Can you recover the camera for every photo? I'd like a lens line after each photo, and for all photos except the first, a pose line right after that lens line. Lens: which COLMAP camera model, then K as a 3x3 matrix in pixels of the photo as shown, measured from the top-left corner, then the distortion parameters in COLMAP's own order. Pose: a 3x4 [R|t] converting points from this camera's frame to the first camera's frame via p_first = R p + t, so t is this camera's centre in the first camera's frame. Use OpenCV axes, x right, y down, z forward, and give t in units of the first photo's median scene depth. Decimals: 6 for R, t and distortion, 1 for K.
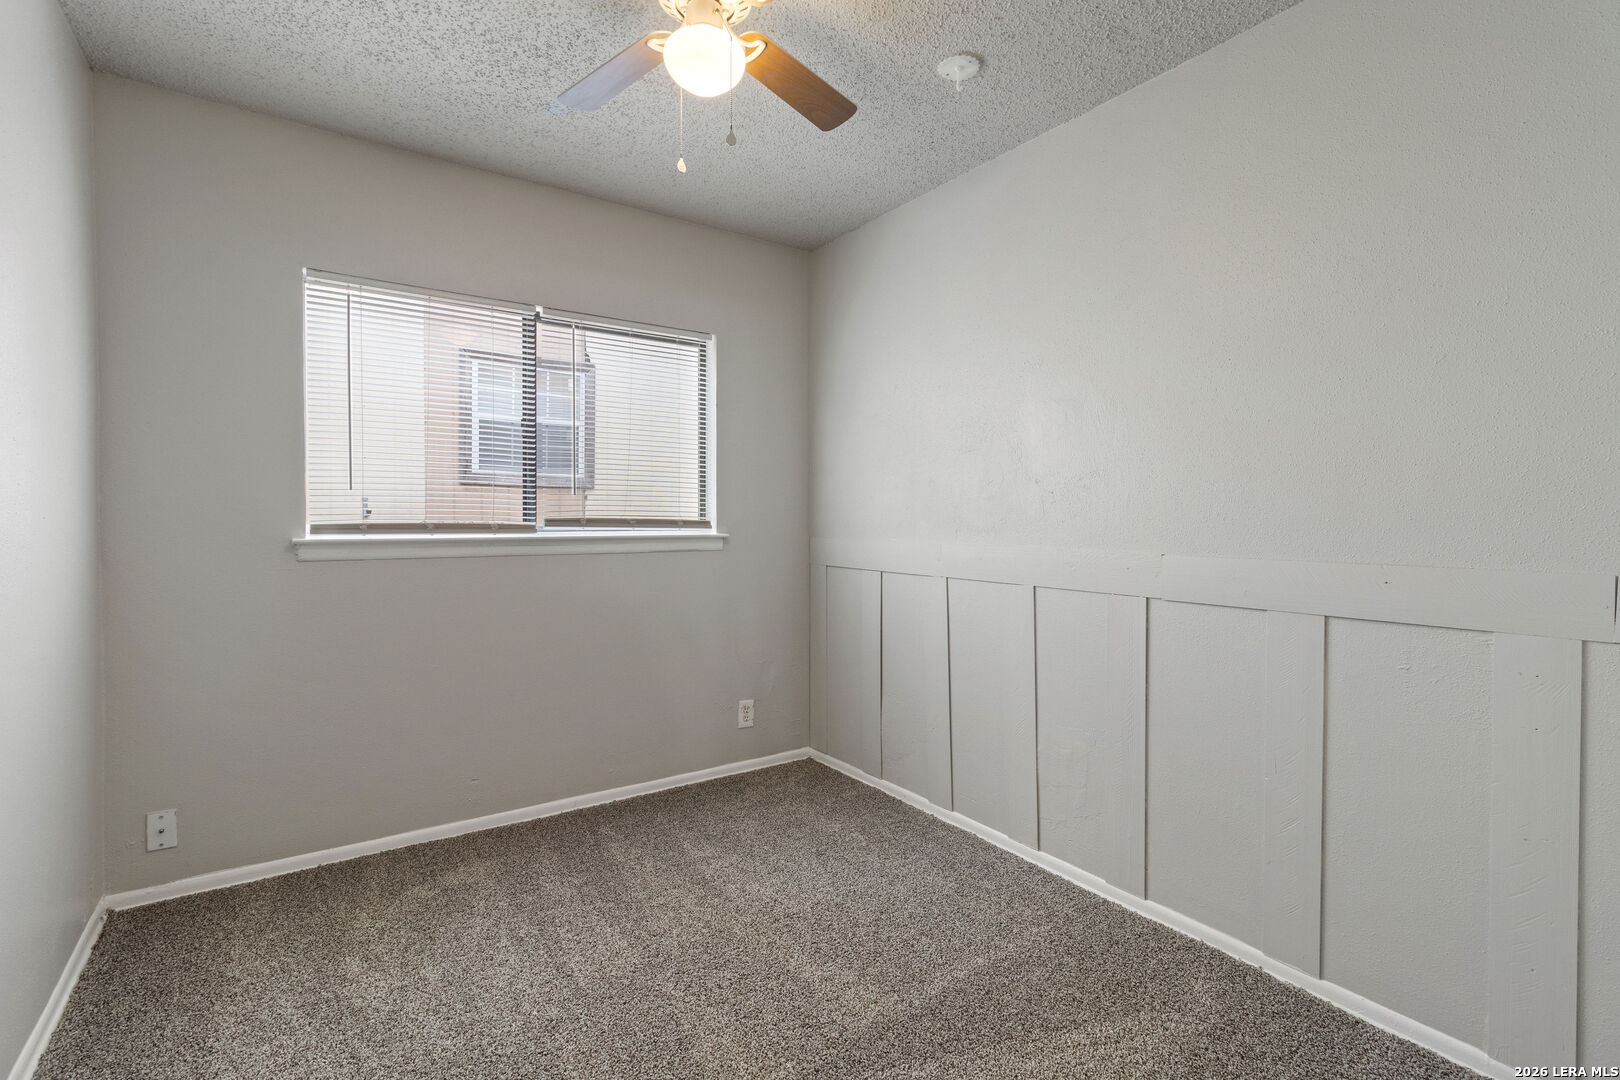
lens RADIAL K [[744.4, 0, 796.3], [0, 744.4, 528.3], [0, 0, 1]] dist [0.002259, -0.000173]
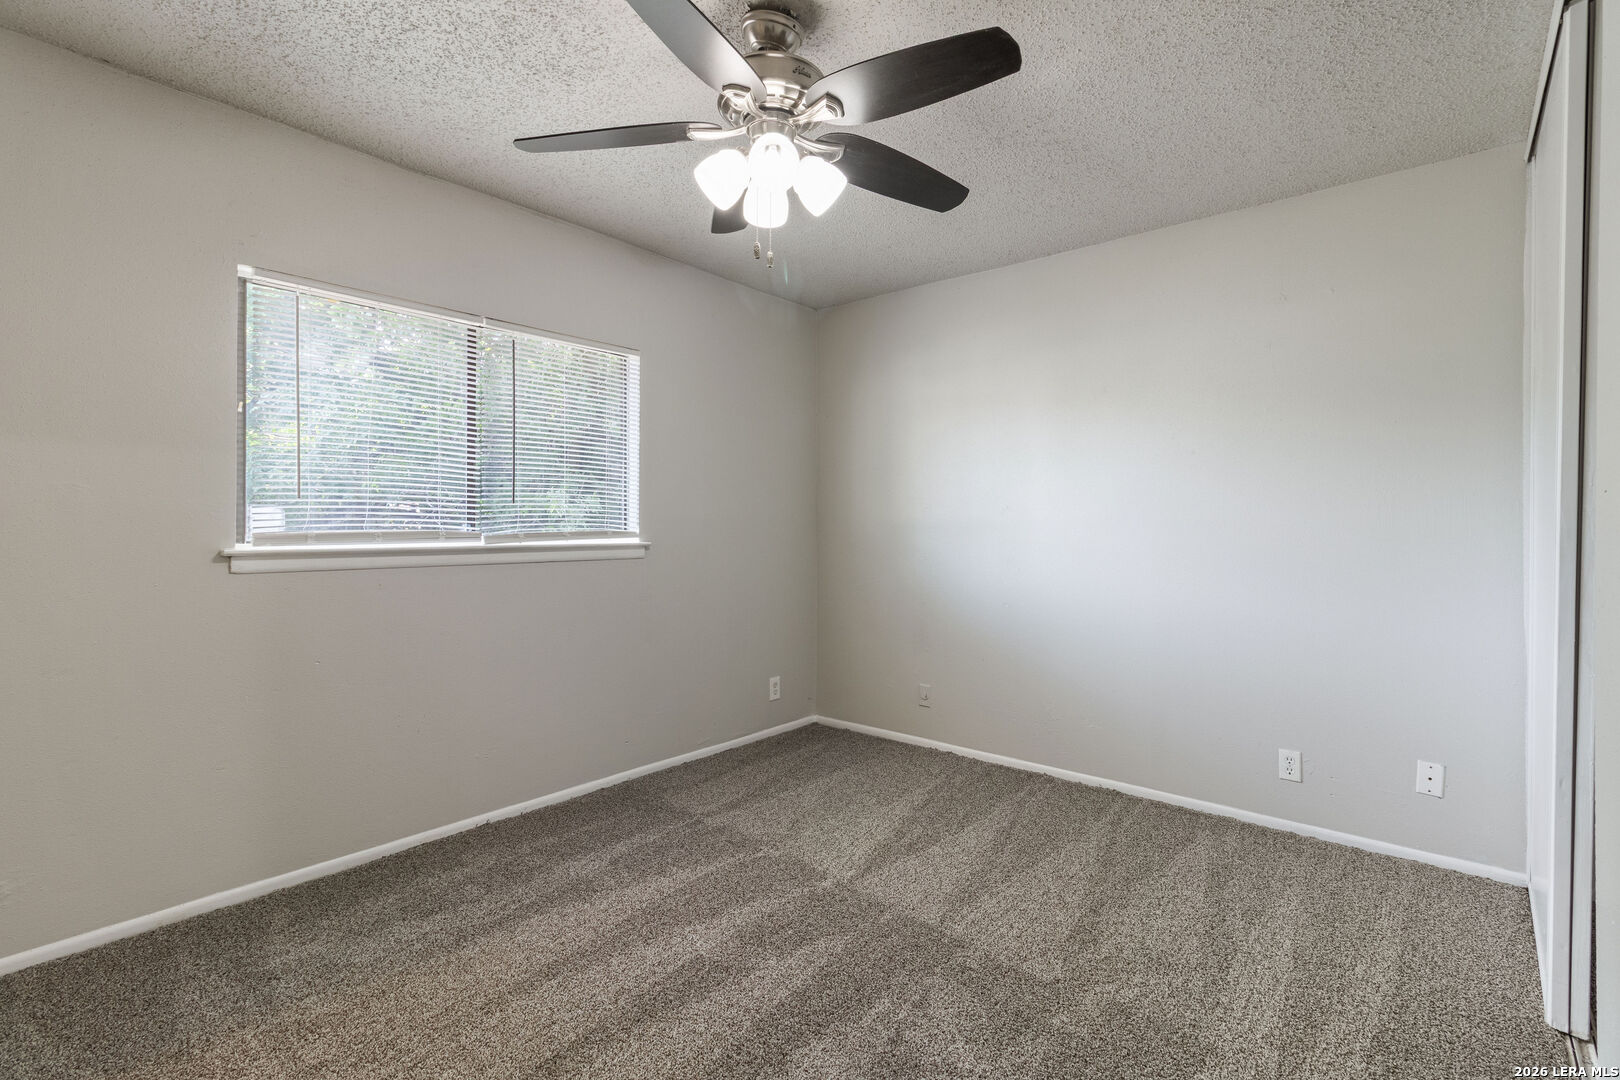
lens RADIAL K [[744.4, 0, 818.6], [0, 744.4, 534.9], [0, 0, 1]] dist [0.002259, -0.000173]
pose [[0.959283, -0.004526, 0.282411, -0.217154], [0.005423, 0.999982, -0.002396, 0.001711], [-0.282395, 0.003830, 0.959290, -0.119775]]
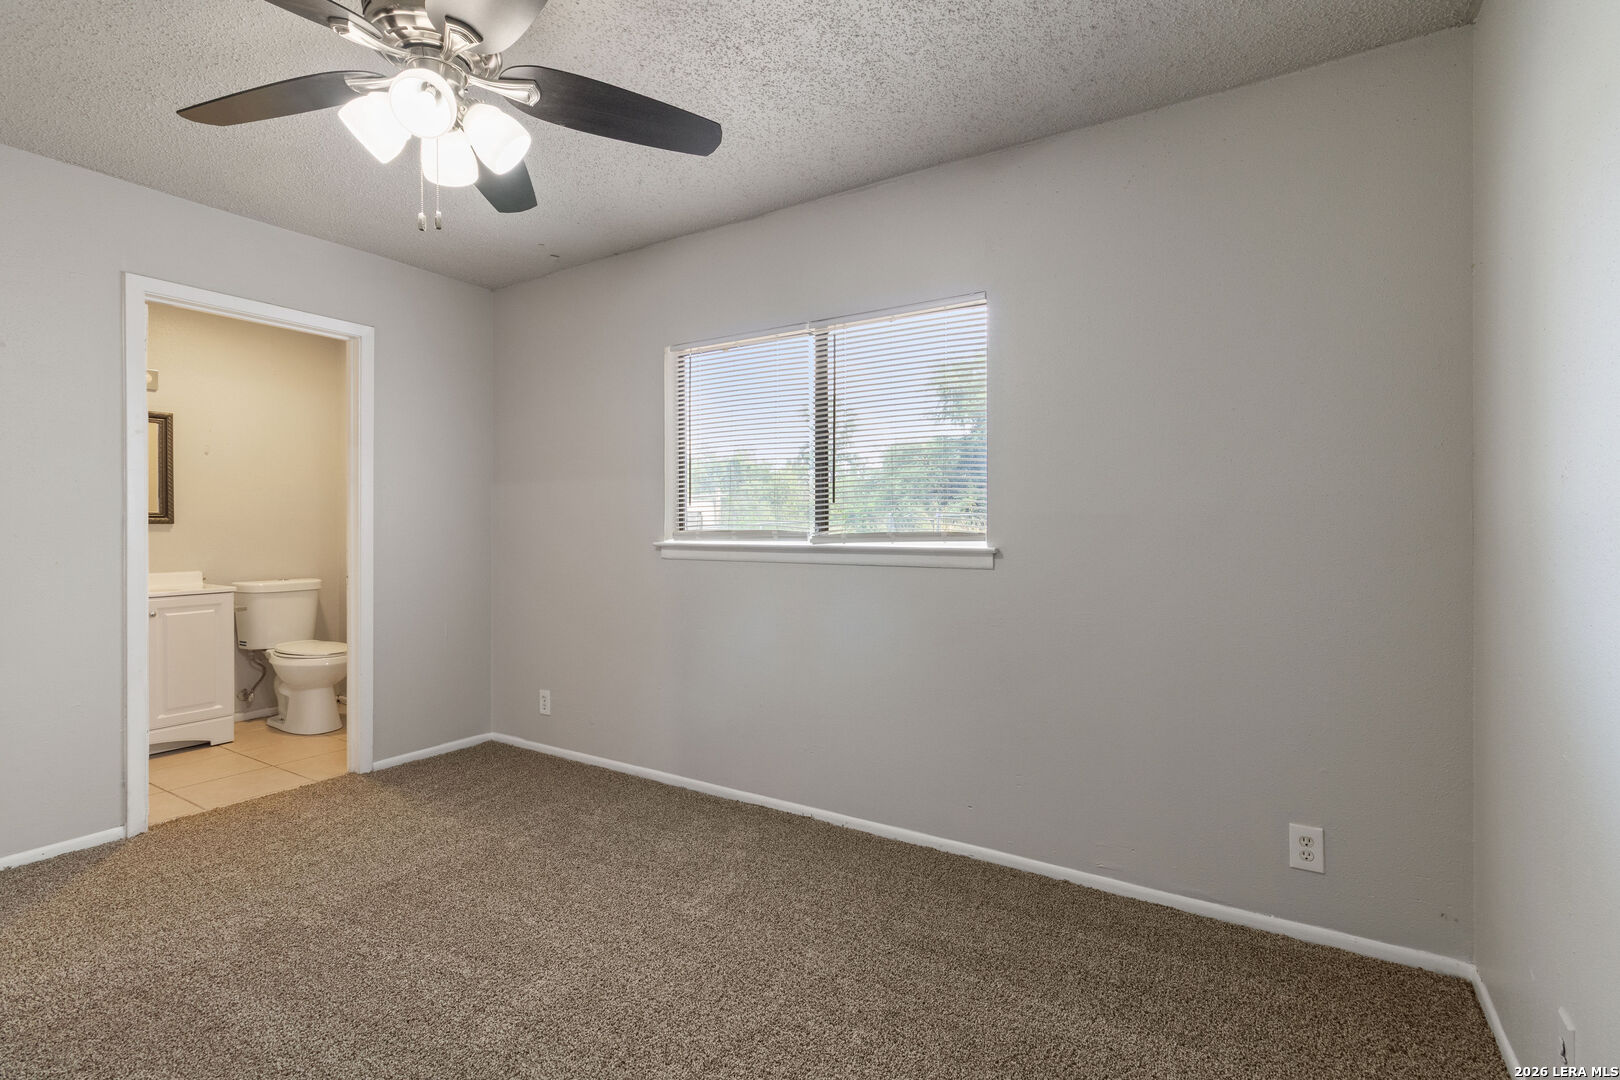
lens RADIAL K [[744.4, 0, 810.0], [0, 744.4, 532.1], [0, 0, 1]] dist [0.002259, -0.000173]
pose [[0.407504, 0.004966, -0.913190, 0.727540], [-0.010951, 0.999940, 0.000551, -0.008986], [0.913138, 0.009775, 0.407534, 0.681374]]
